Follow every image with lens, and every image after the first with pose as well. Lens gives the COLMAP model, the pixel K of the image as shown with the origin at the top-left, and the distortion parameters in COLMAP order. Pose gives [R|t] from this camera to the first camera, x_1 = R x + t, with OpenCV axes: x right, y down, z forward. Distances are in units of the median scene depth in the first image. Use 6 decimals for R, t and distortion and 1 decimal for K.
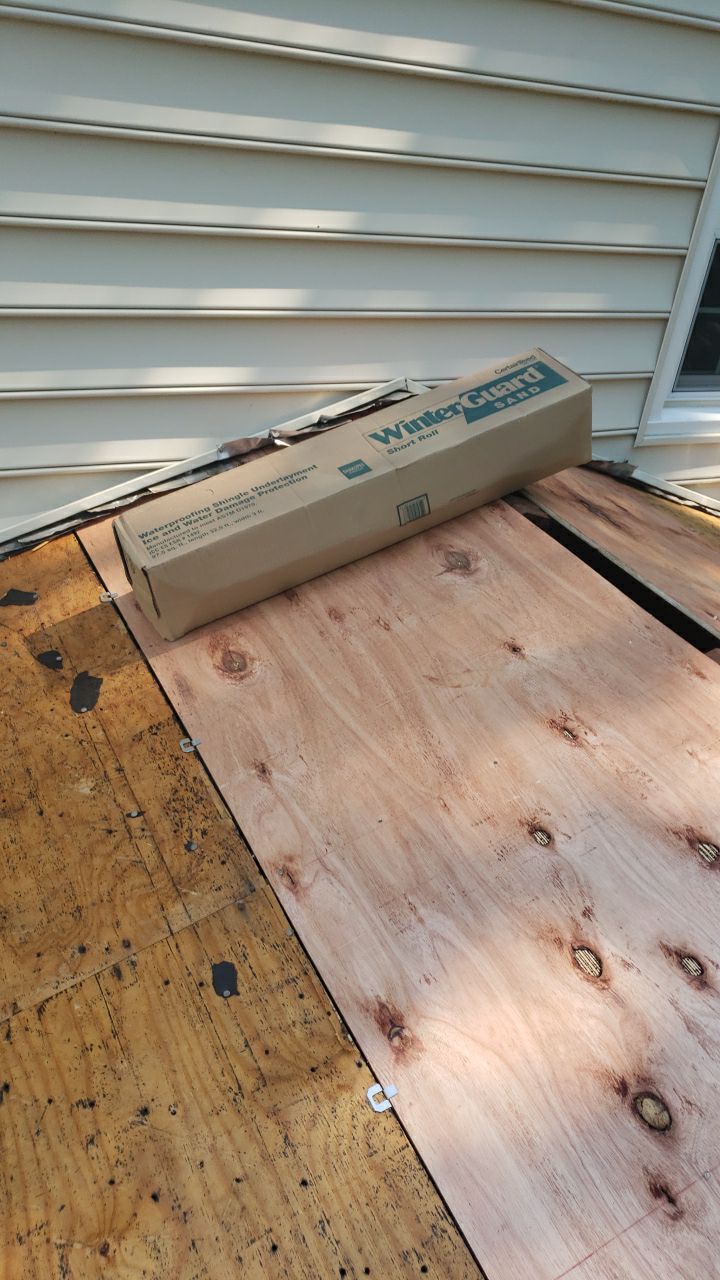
lens RADIAL K [[949.9, 0, 360.0], [0, 949.9, 640.0], [0, 0, 1]] dist [0.117955, -0.007235]
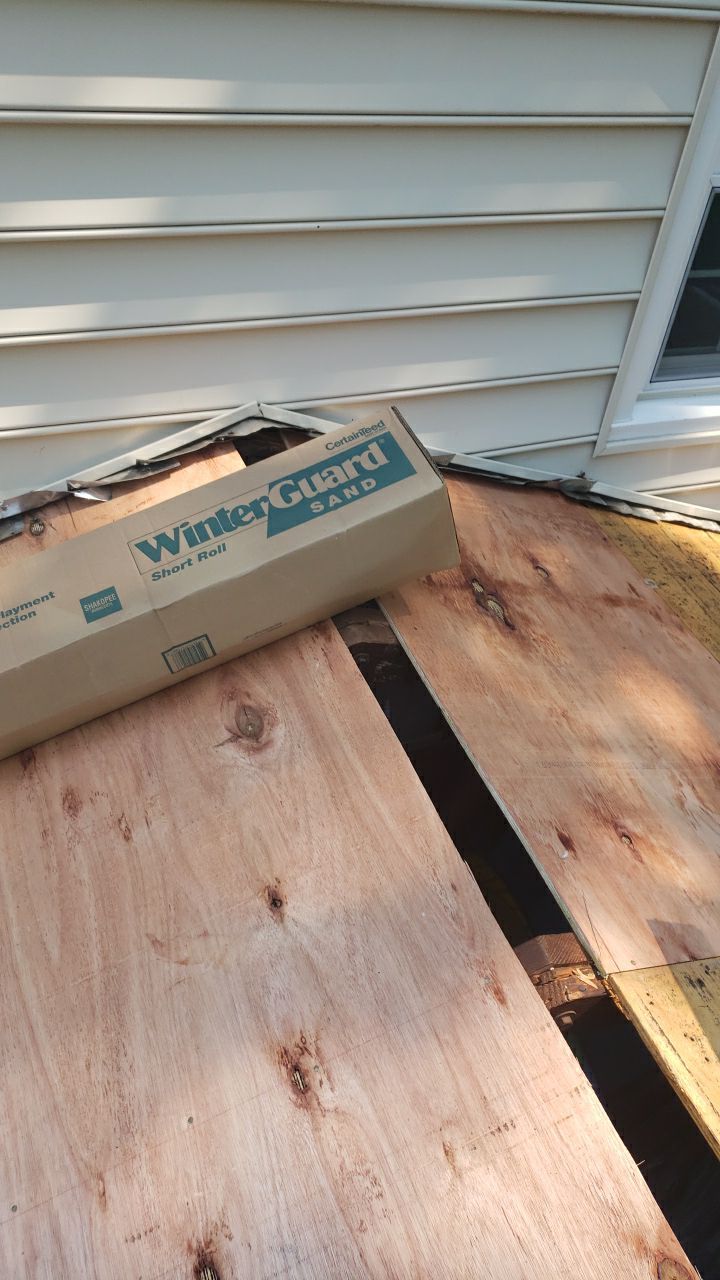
lens RADIAL K [[952.8, 0, 360.0], [0, 952.8, 640.0], [0, 0, 1]] dist [0.116909, -0.171508]
pose [[0.996260, 0.043029, -0.074936, 0.236641], [-0.029326, 0.984098, 0.175189, -0.274013], [0.081282, -0.172336, 0.981679, 0.276655]]
